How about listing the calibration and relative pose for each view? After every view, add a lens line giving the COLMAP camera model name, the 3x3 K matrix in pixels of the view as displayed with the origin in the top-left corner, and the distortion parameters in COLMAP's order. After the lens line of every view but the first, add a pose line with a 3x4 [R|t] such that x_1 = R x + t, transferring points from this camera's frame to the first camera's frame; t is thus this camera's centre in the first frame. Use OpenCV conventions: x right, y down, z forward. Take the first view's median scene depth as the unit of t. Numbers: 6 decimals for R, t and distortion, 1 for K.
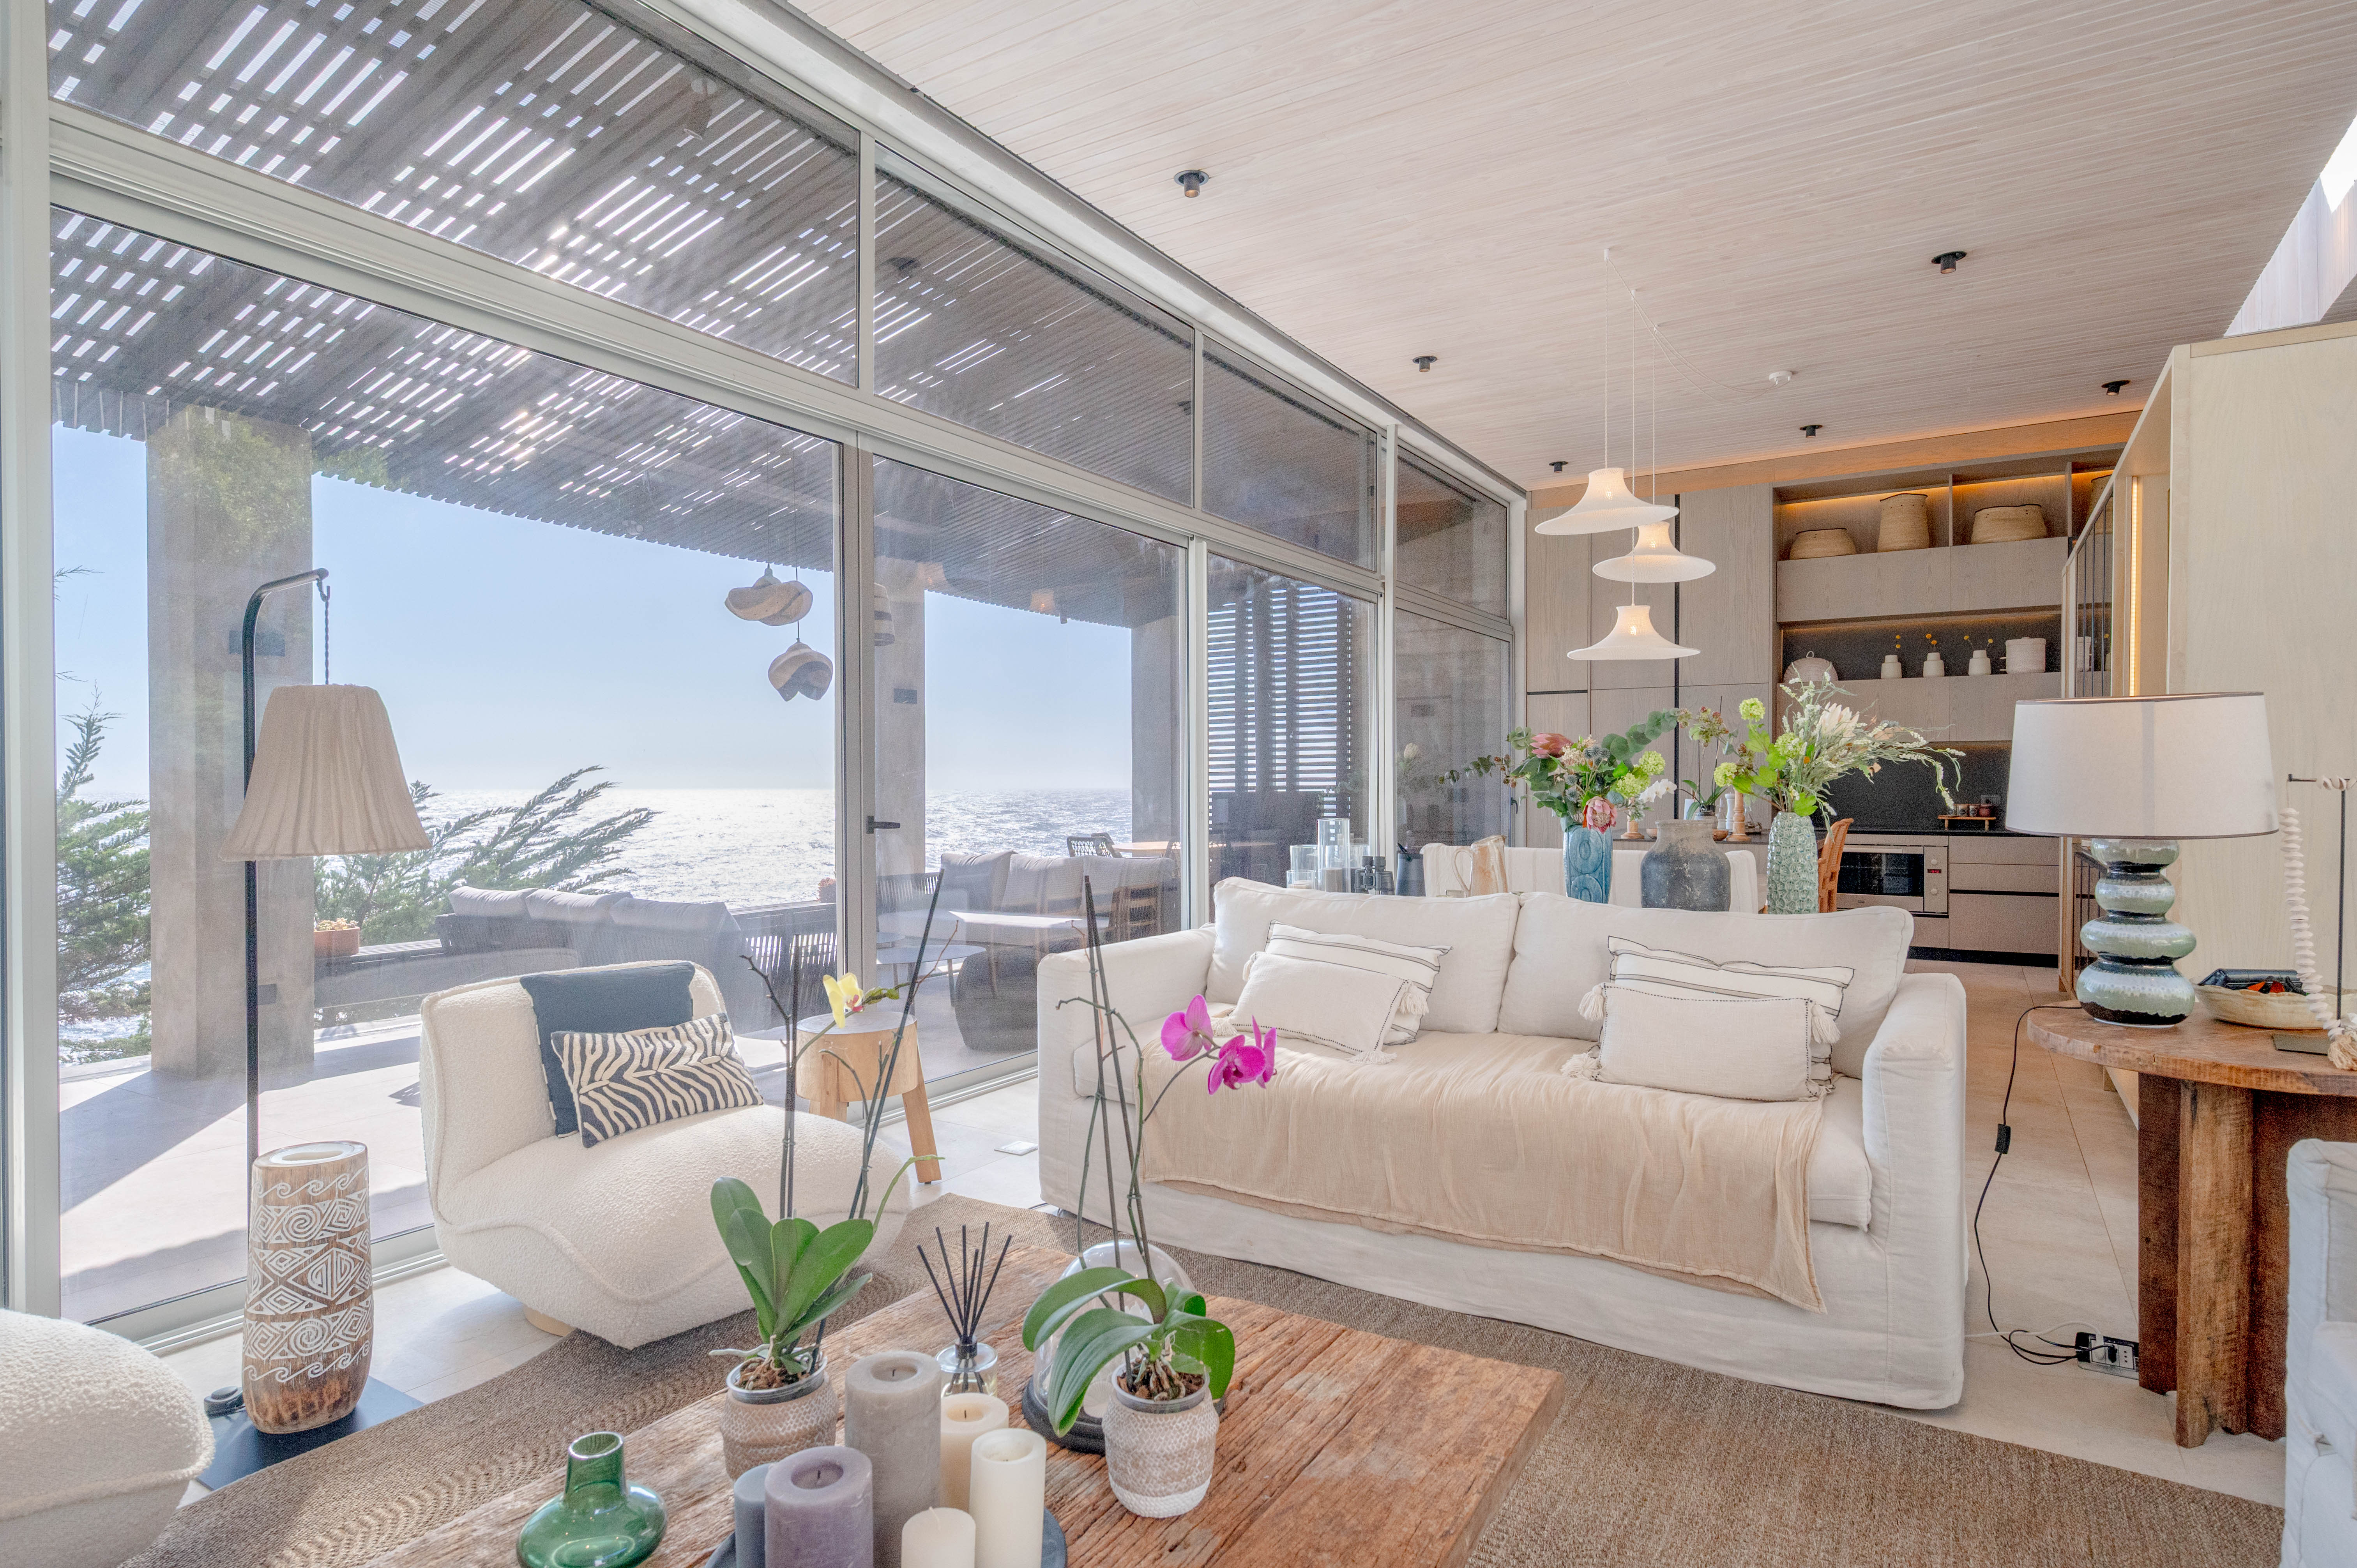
lens RADIAL K [[1181.5, 0, 1163.2], [0, 1181.5, 791.1], [0, 0, 1]] dist [0.001247, -0.000907]
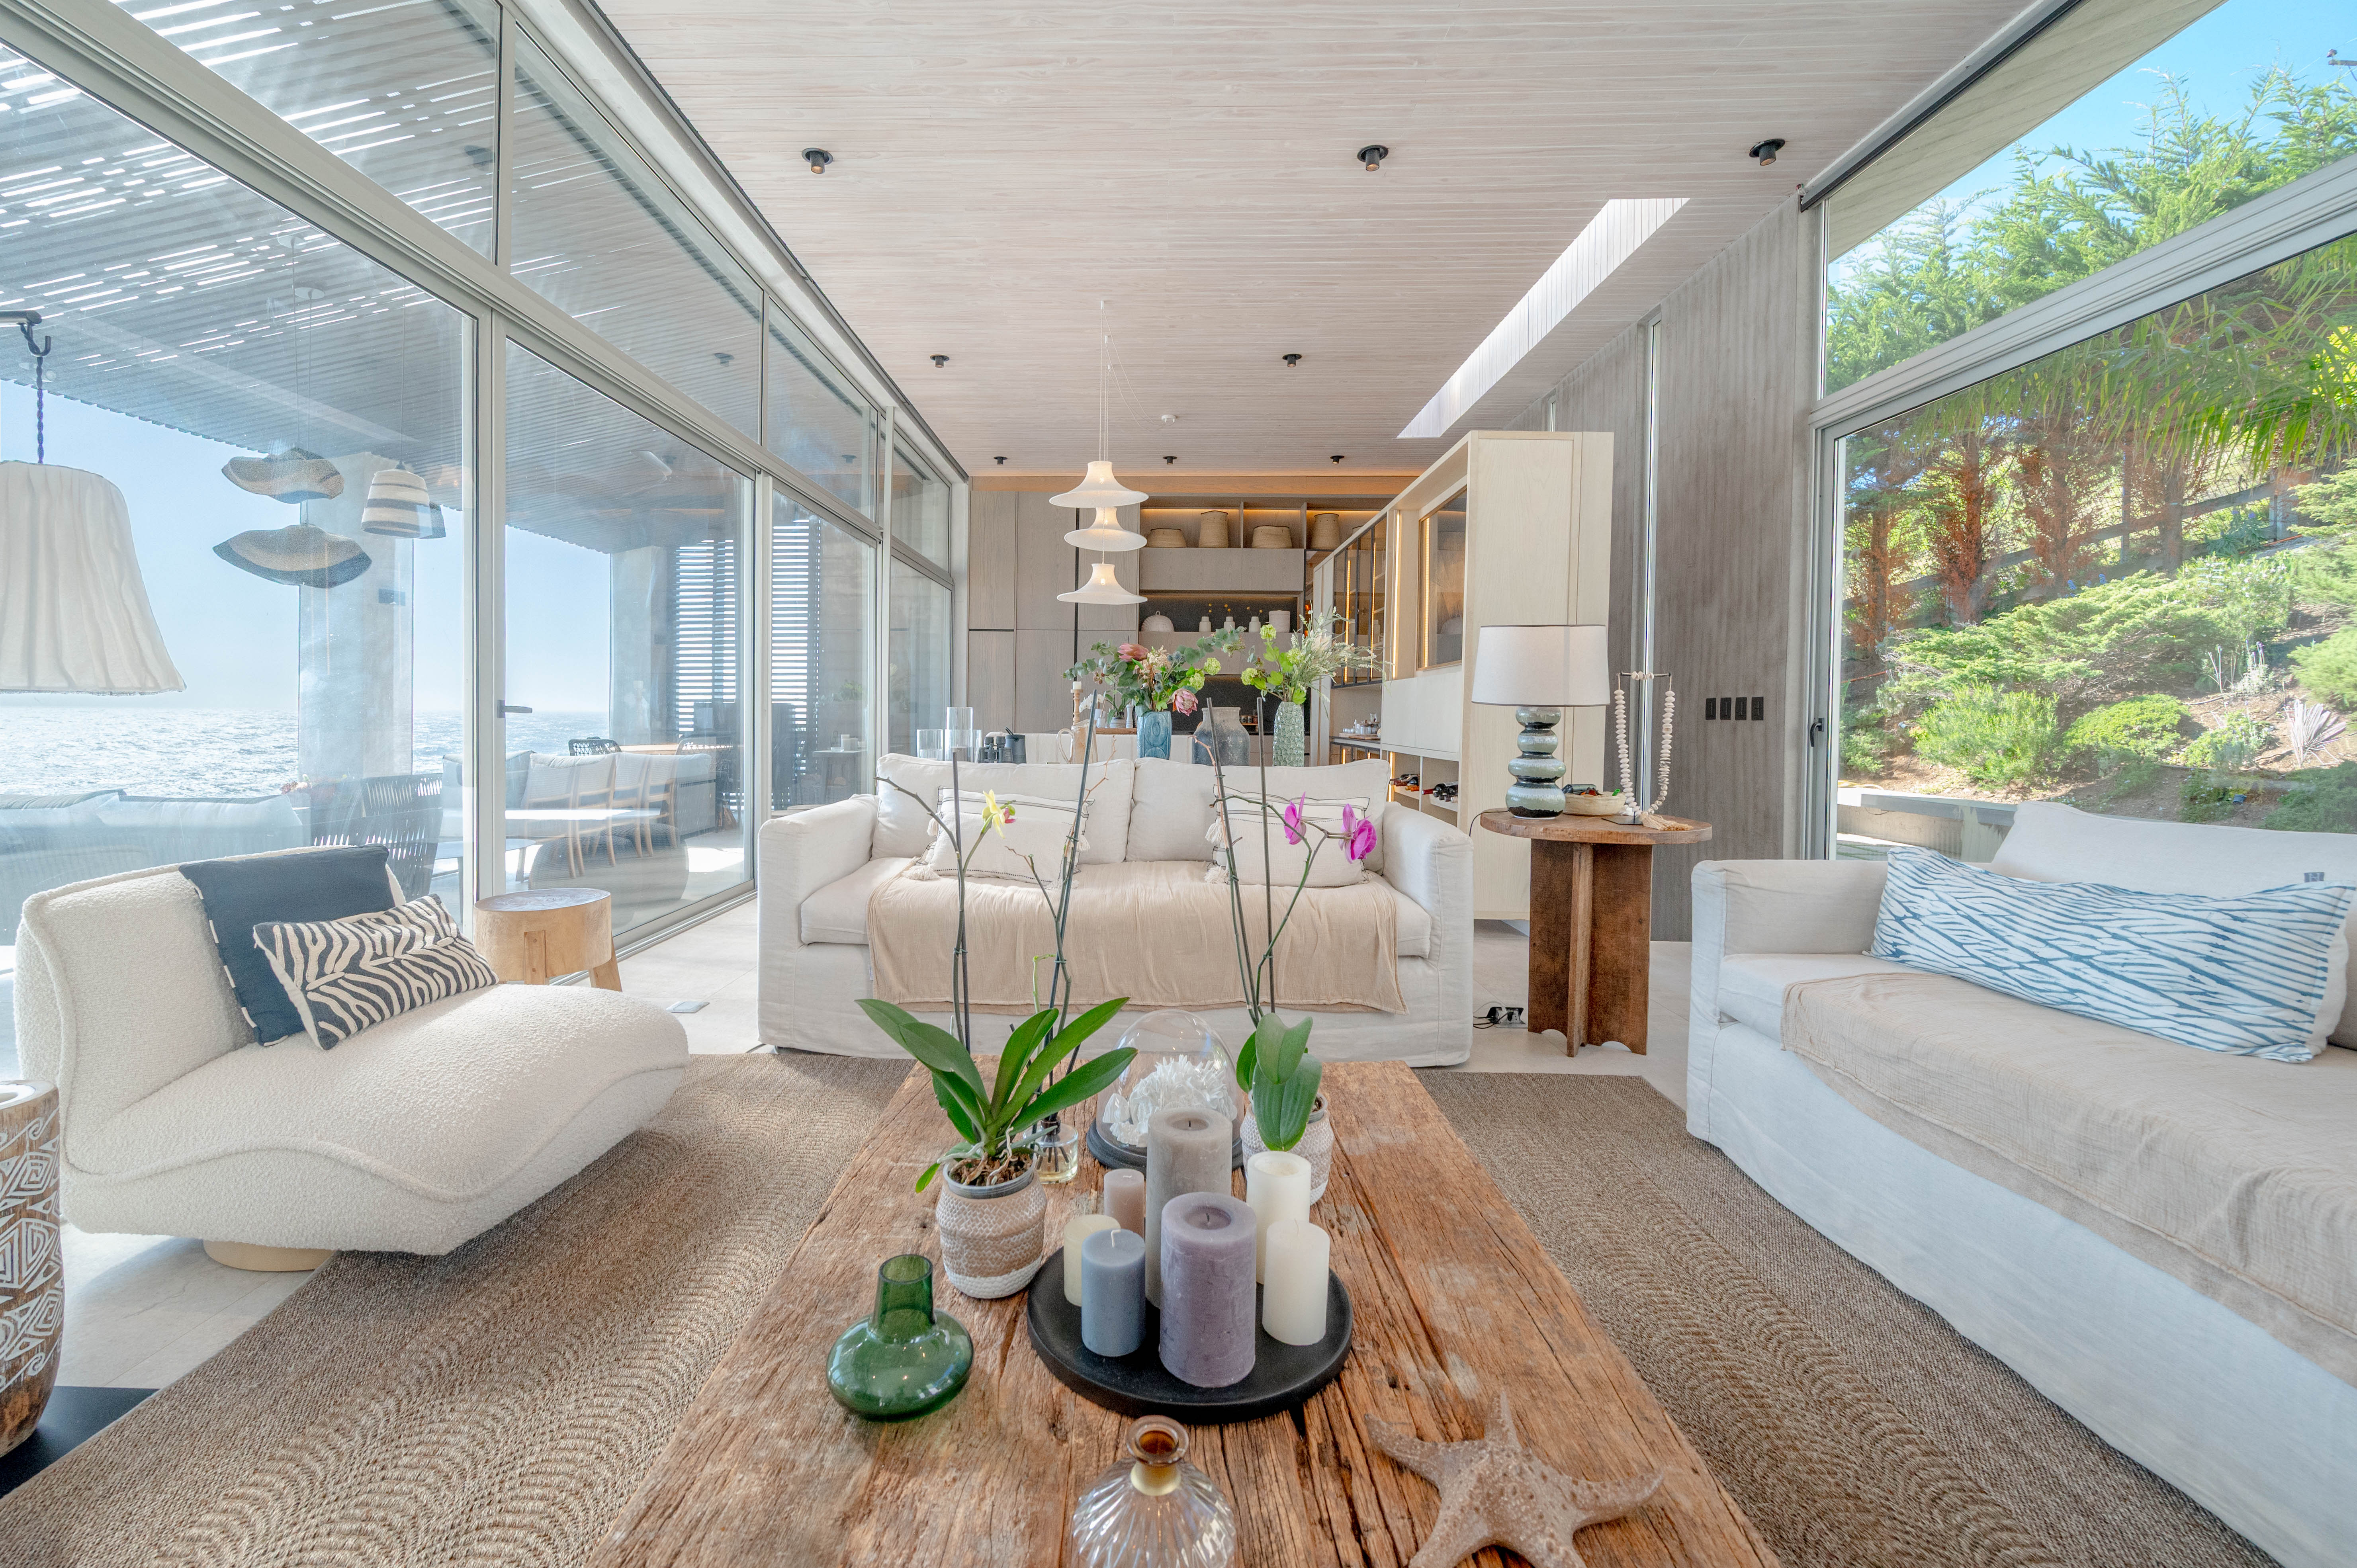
lens RADIAL K [[924.0, 0, 1102.6], [0, 924.0, 719.4], [0, 0, 1]] dist [0.000767, -0.000013]
pose [[0.872918, 0.006718, 0.487821, -0.297041], [-0.010975, 0.999923, 0.005868, 0.043473], [-0.487744, -0.010477, 0.872924, 0.115817]]
